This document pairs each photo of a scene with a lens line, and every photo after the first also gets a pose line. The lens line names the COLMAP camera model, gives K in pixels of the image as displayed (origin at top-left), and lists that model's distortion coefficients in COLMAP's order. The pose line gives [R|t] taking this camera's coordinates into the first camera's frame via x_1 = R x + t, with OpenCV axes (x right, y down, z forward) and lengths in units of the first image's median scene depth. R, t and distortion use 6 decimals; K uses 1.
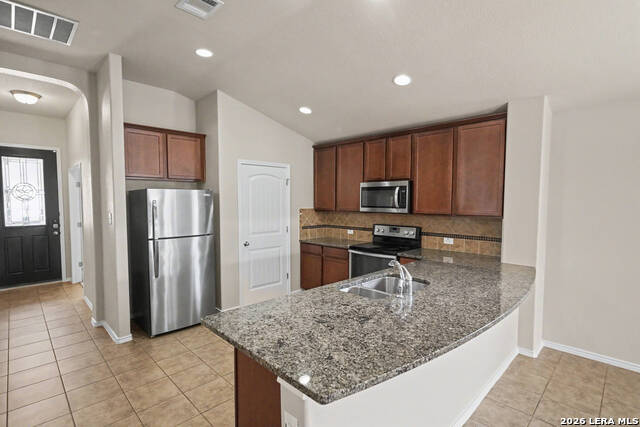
lens RADIAL K [[308.0, 0, 315.5], [0, 308.0, 213.7], [0, 0, 1]] dist [0.002264, 0.000195]
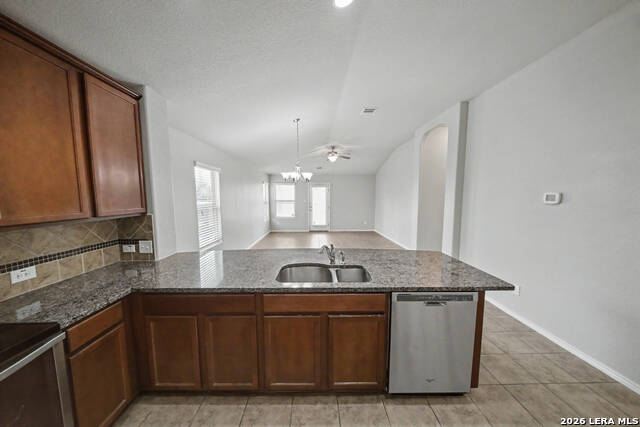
lens RADIAL K [[213.9, 0, 317.0], [0, 213.9, 215.6], [0, 0, 1]] dist [-0.005408, -0.000049]
pose [[-0.723404, -0.066999, 0.687167, -0.137564], [0.028883, 0.991472, 0.127075, -0.034758], [-0.689821, 0.111774, -0.715300, 0.811638]]
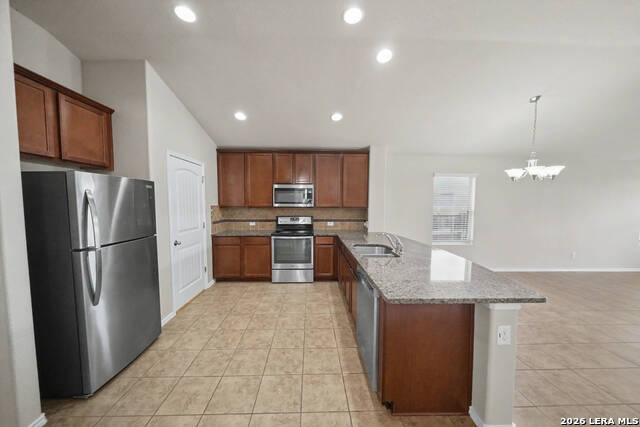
lens RADIAL K [[213.9, 0, 316.6], [0, 213.9, 214.5], [0, 0, 1]] dist [-0.005408, -0.000049]
pose [[0.685194, -0.037840, 0.727377, -0.392484], [0.029117, 0.999274, 0.024555, 0.008948], [-0.727778, 0.004354, 0.685799, 0.251006]]
